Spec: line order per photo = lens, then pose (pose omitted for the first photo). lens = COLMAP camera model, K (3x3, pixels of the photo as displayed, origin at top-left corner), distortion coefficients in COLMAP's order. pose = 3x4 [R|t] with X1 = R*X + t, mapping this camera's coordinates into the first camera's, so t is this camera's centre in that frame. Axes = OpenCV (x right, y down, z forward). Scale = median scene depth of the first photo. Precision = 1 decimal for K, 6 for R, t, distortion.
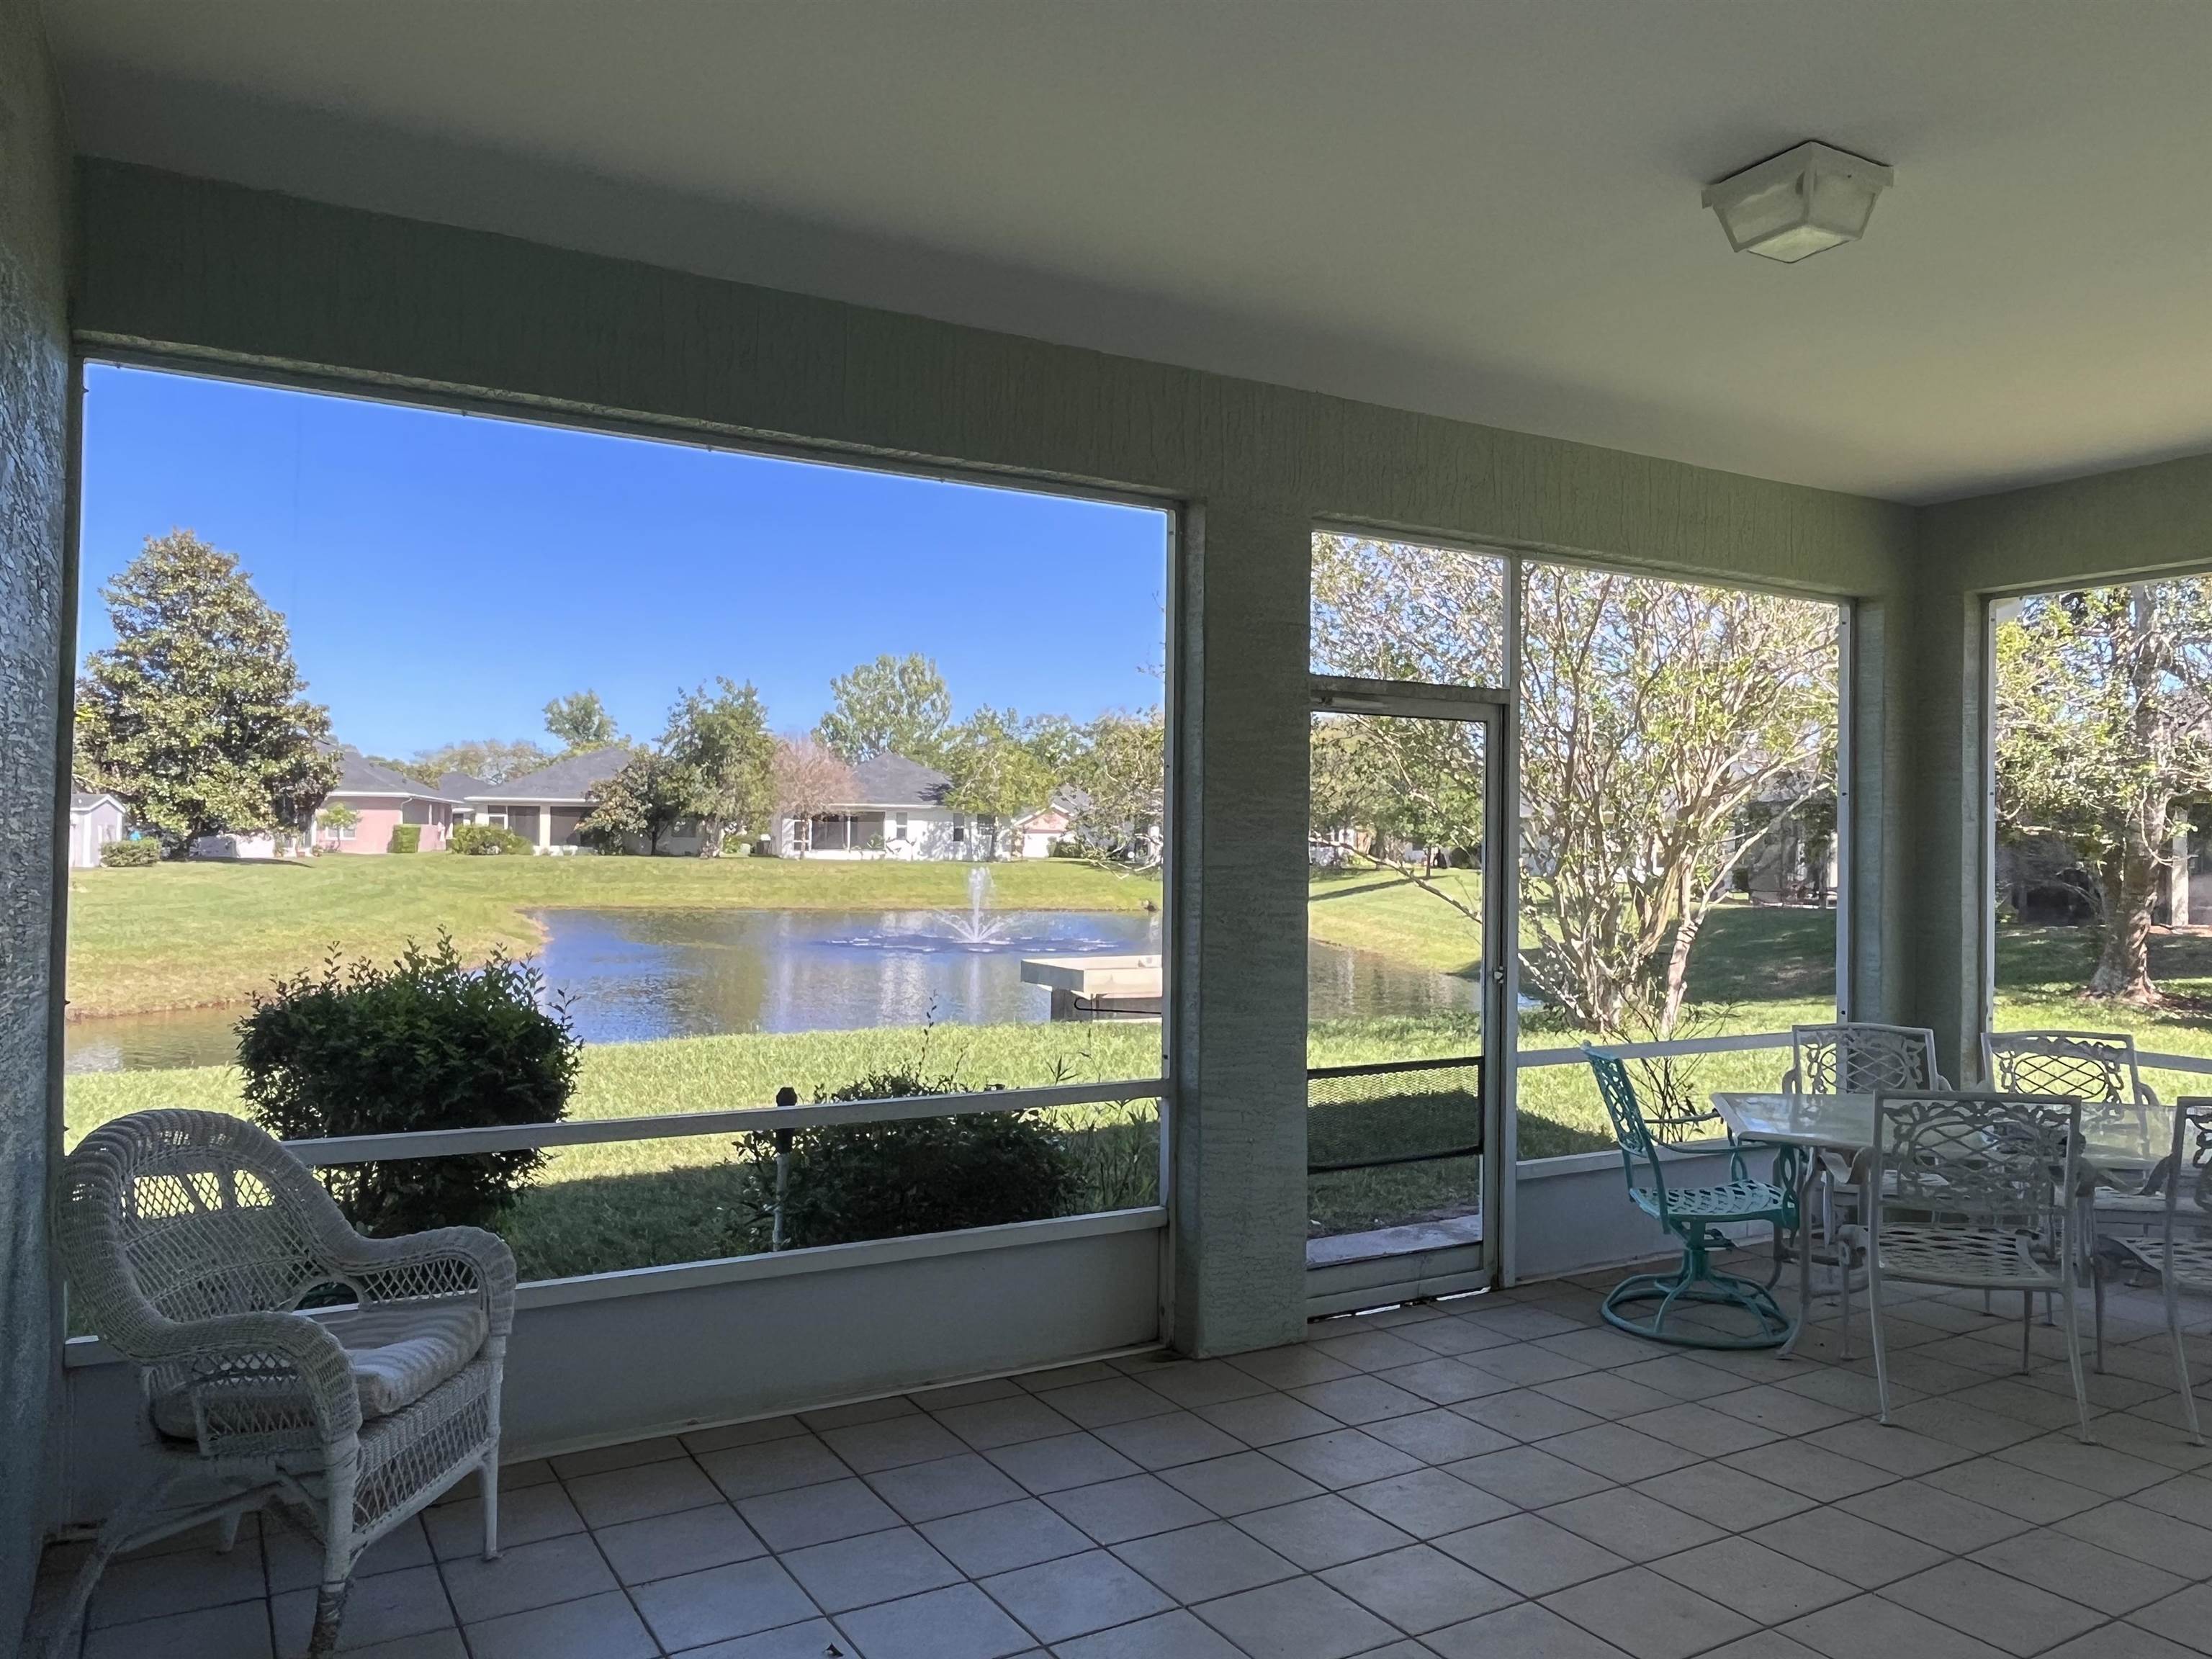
lens RADIAL K [[1562.8, 0, 1106.0], [0, 1562.8, 829.5], [0, 0, 1]] dist [0.002538, -0.005871]
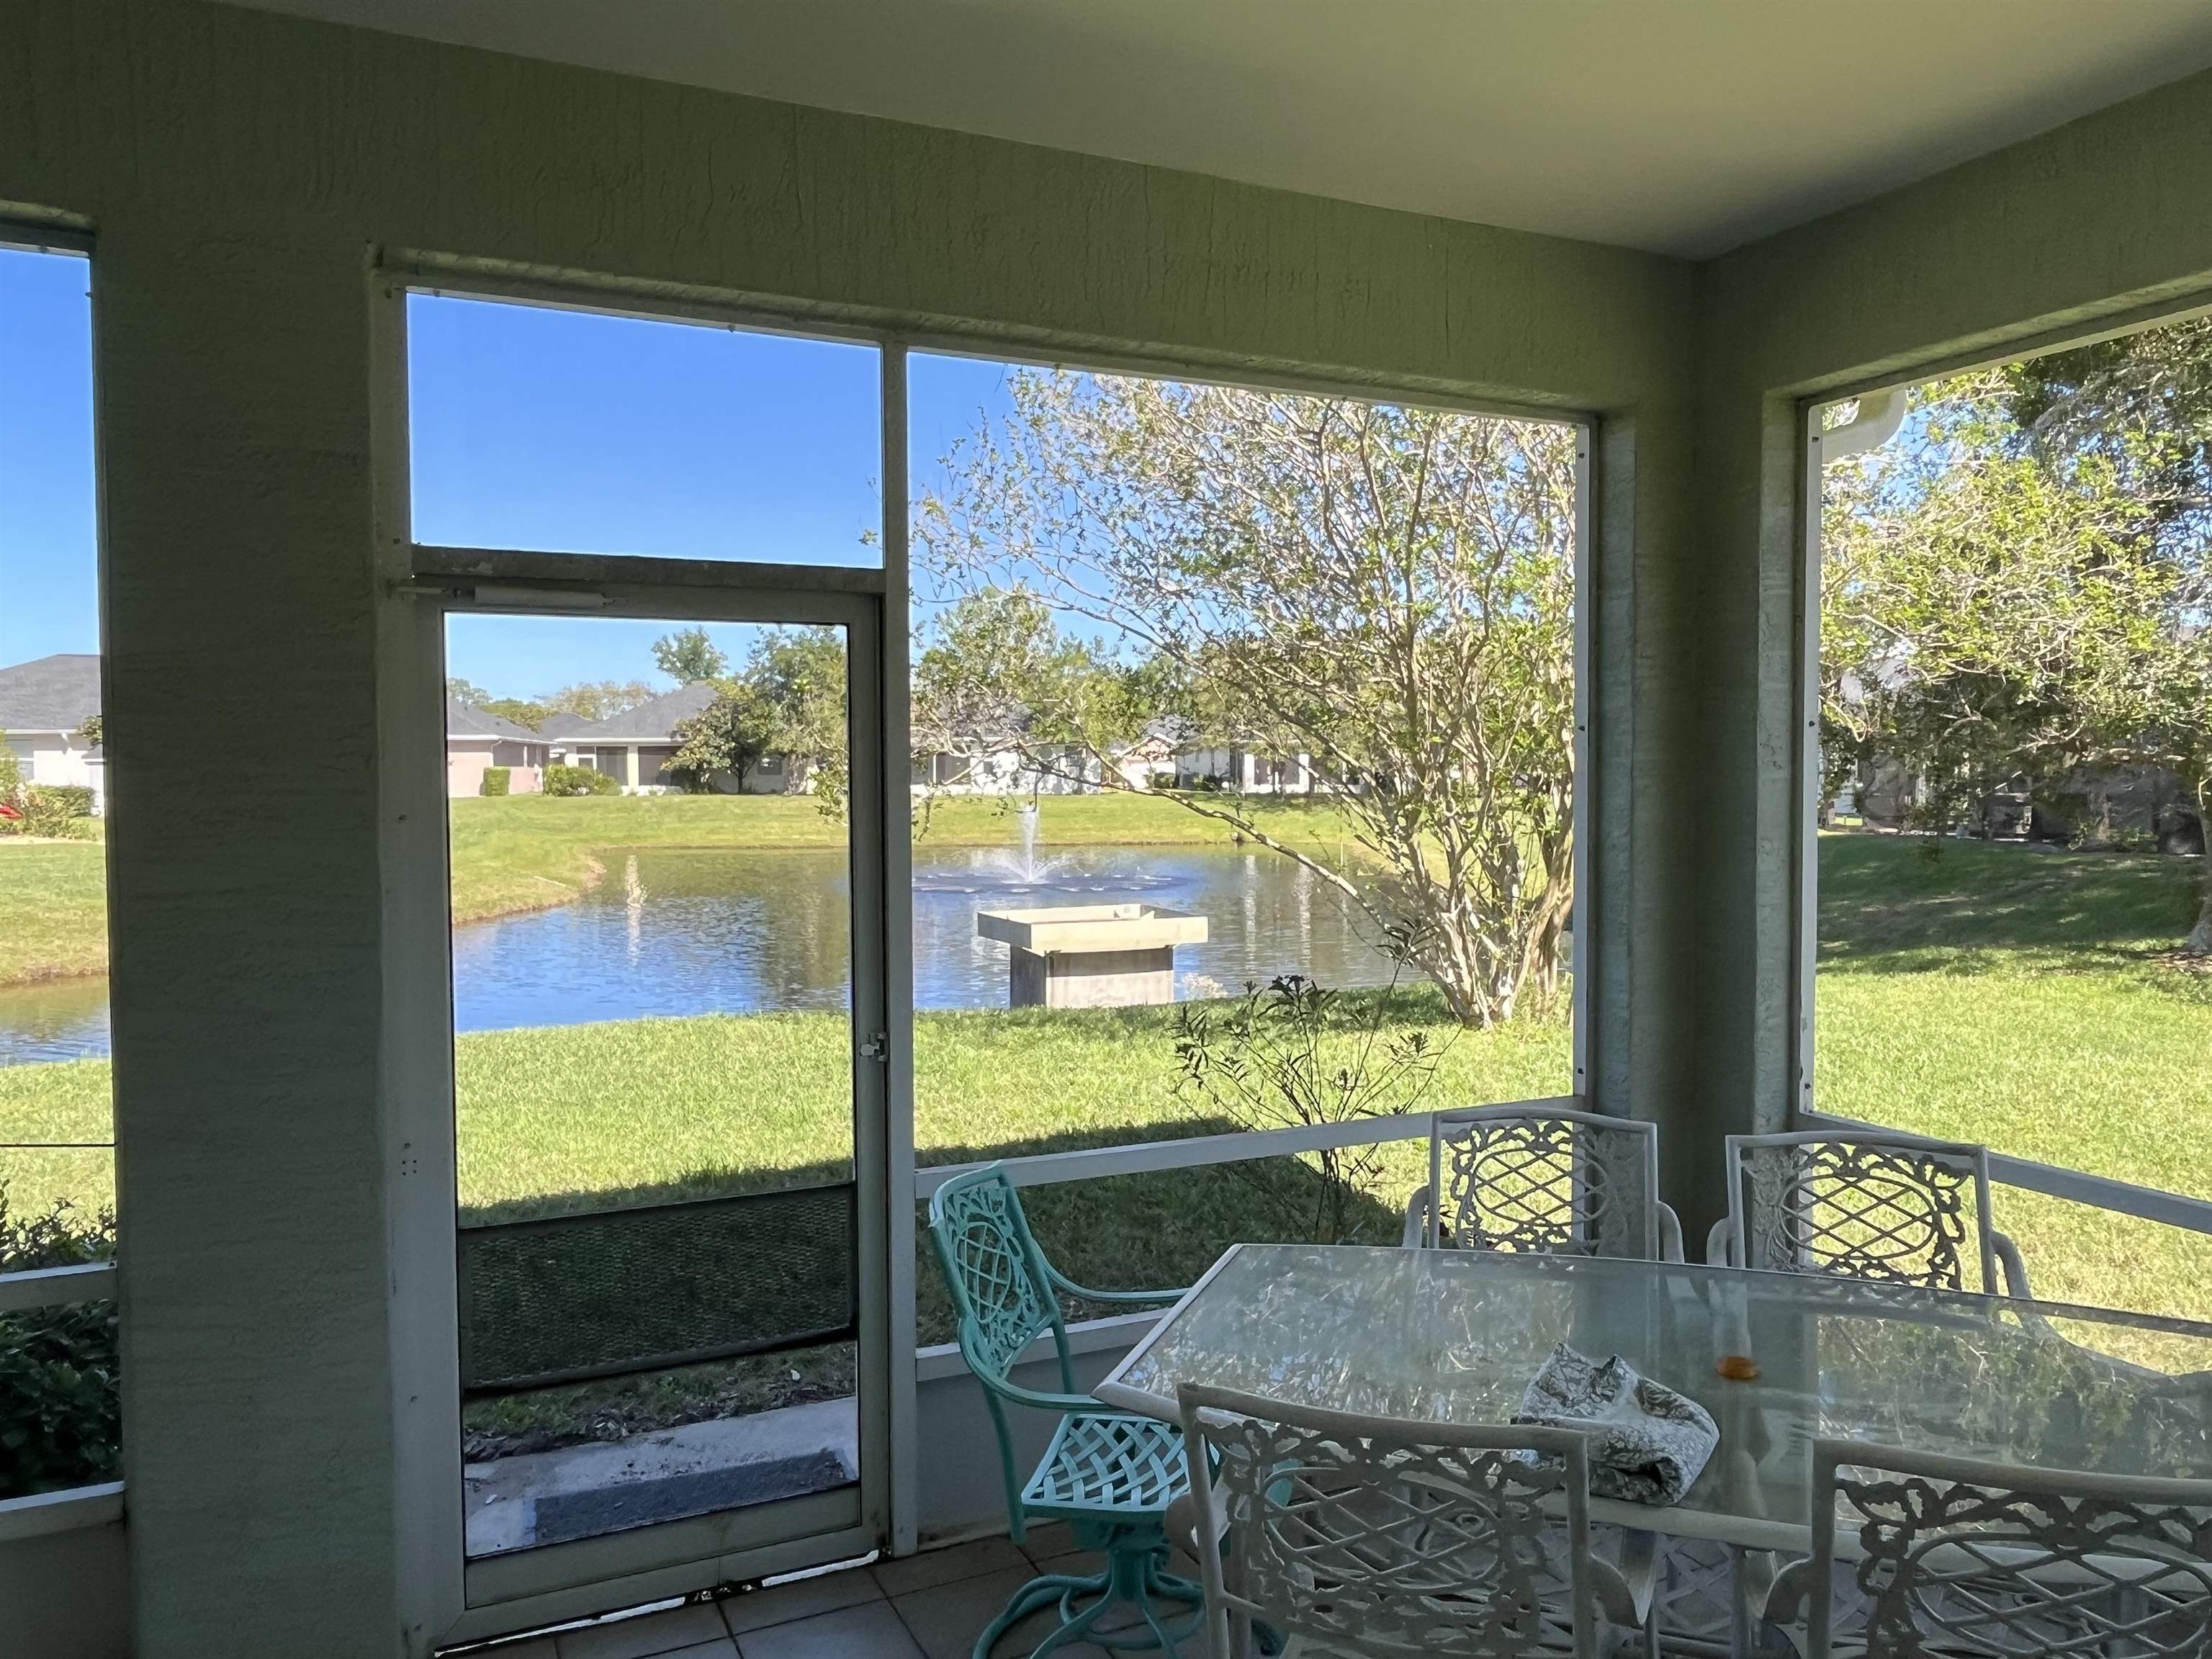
lens RADIAL K [[1562.8, 0, 1106.0], [0, 1562.8, 829.5], [0, 0, 1]] dist [0.002538, -0.005871]
pose [[0.996083, -0.013858, -0.087327, 0.101696], [0.017842, 0.998827, 0.045010, -0.004139], [0.086601, -0.046391, 0.995162, 0.106982]]
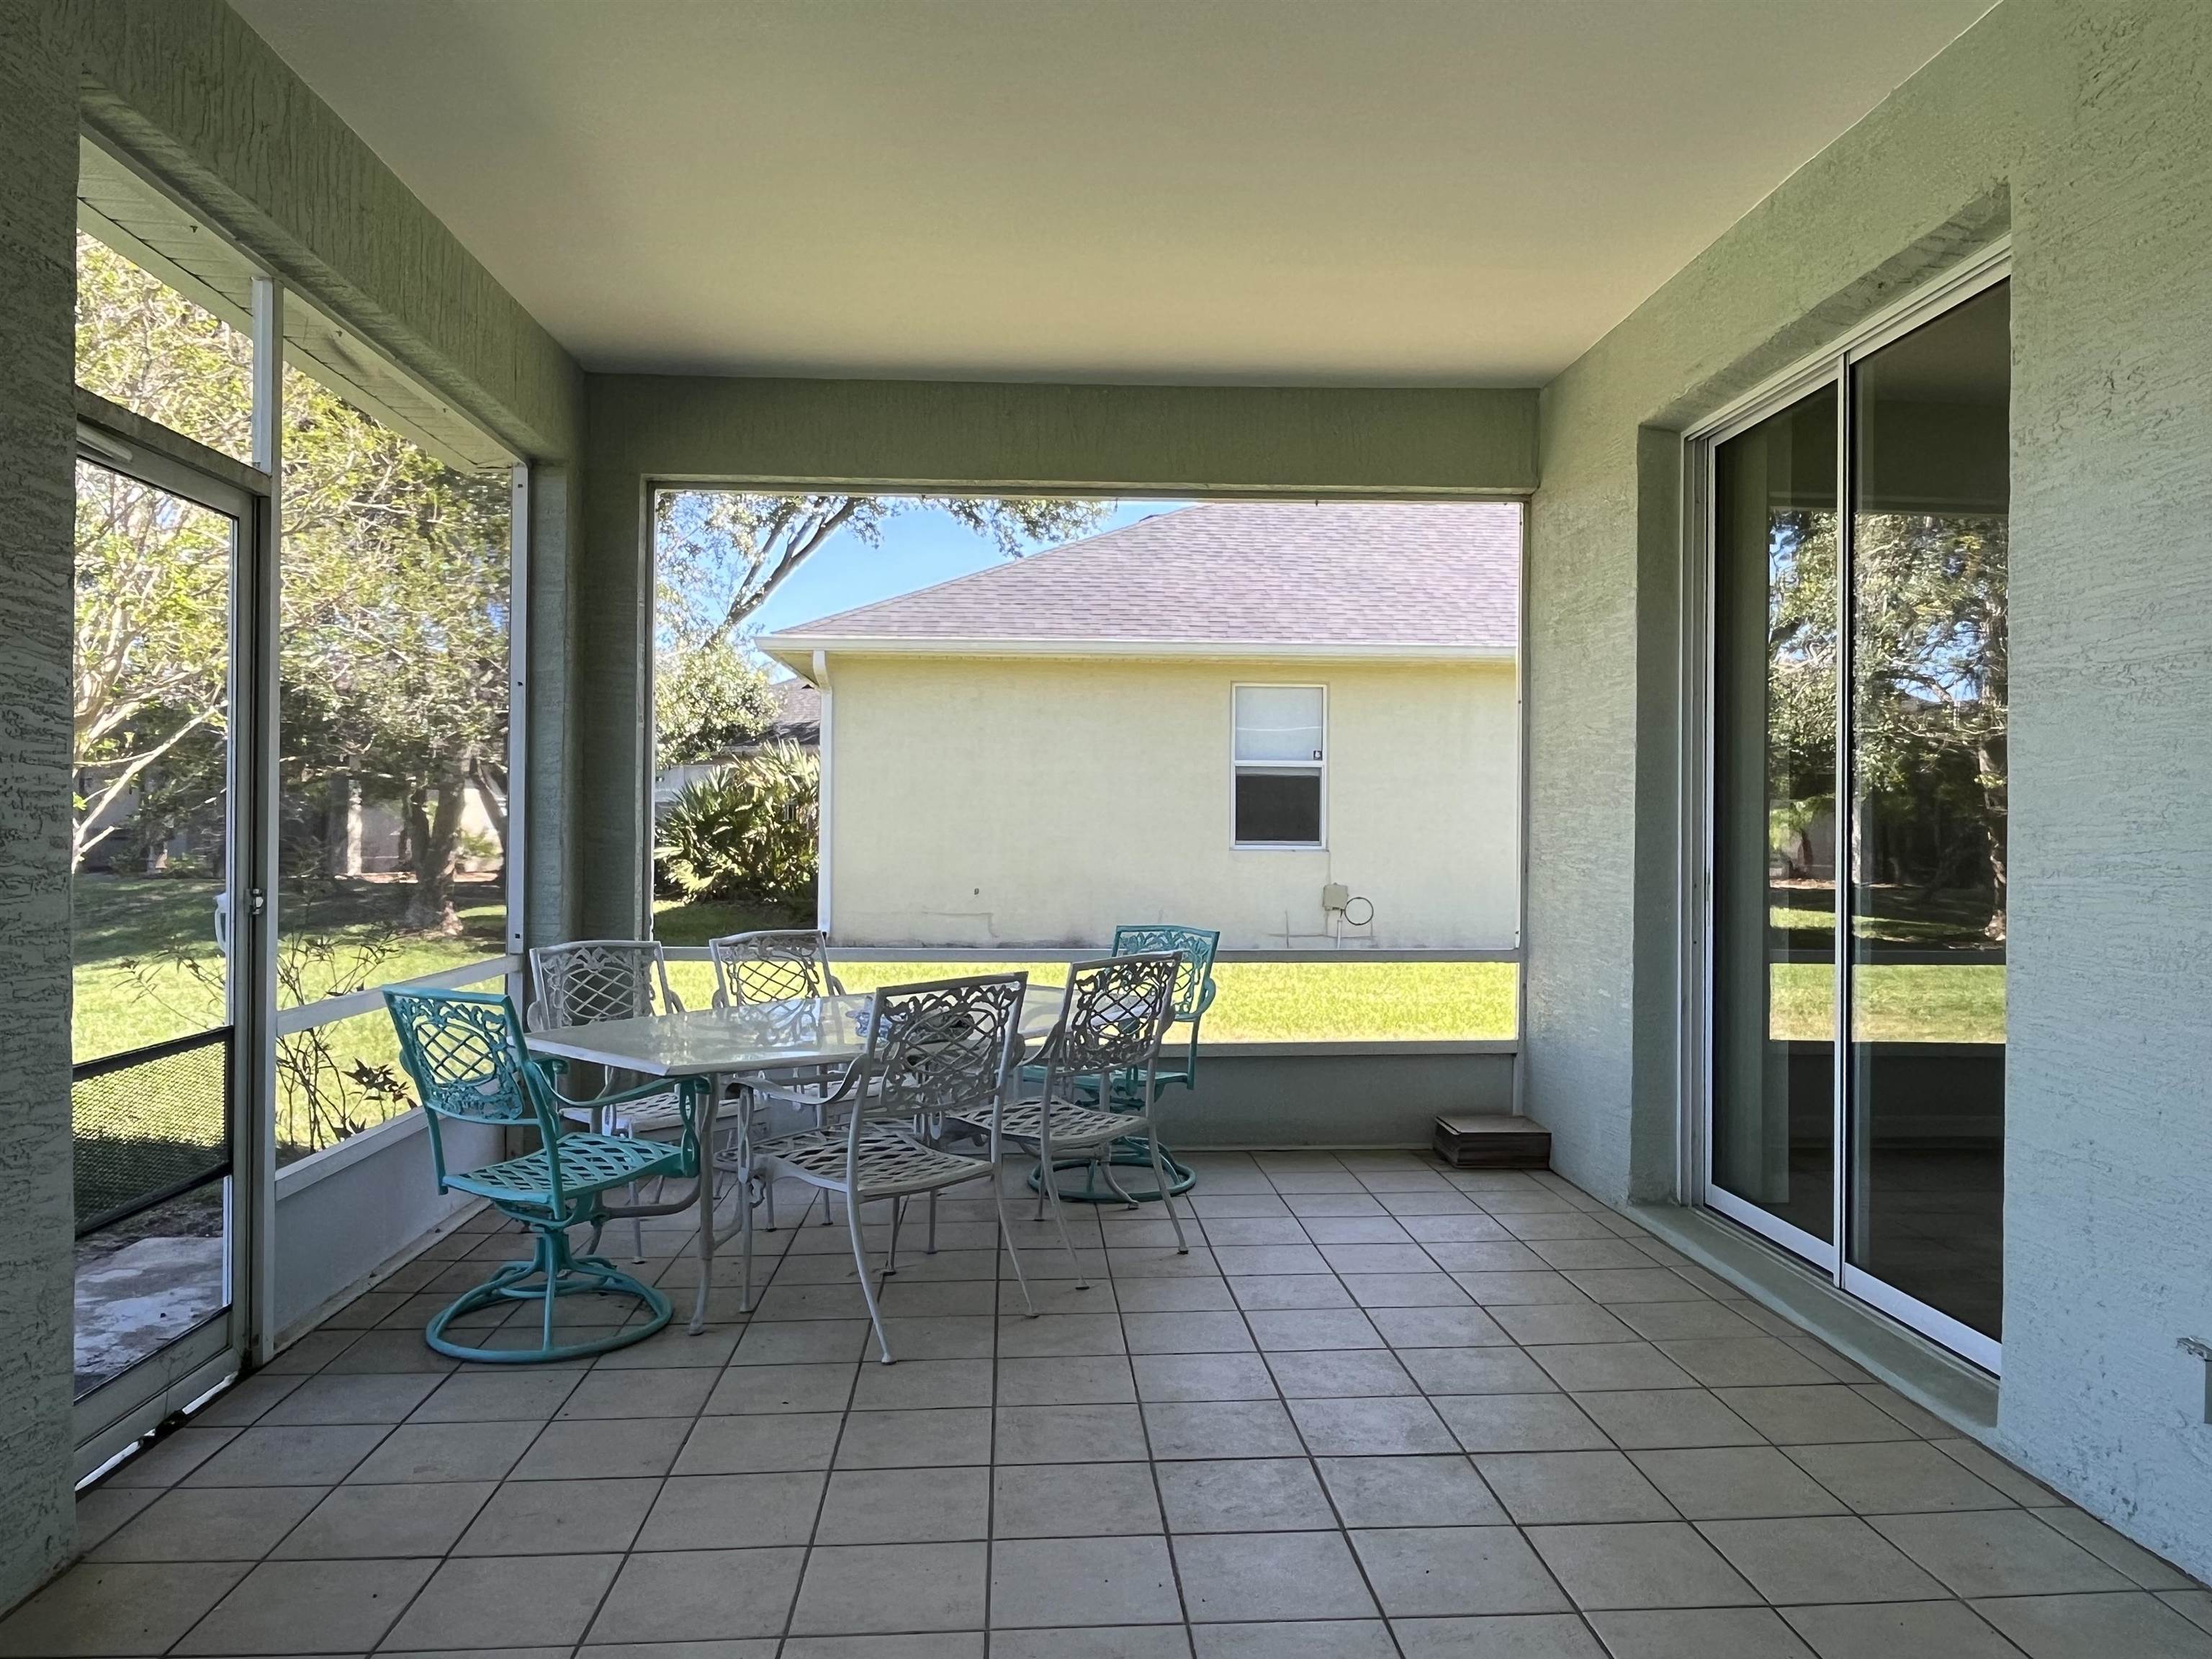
lens RADIAL K [[1558.1, 0, 1106.0], [0, 1558.1, 829.5], [0, 0, 1]] dist [-0.020703, 0.000036]
pose [[0.448802, -0.009138, 0.893584, -0.045247], [-0.011164, 0.999812, 0.015831, 0.012382], [-0.893561, -0.017081, 0.448616, 0.098272]]
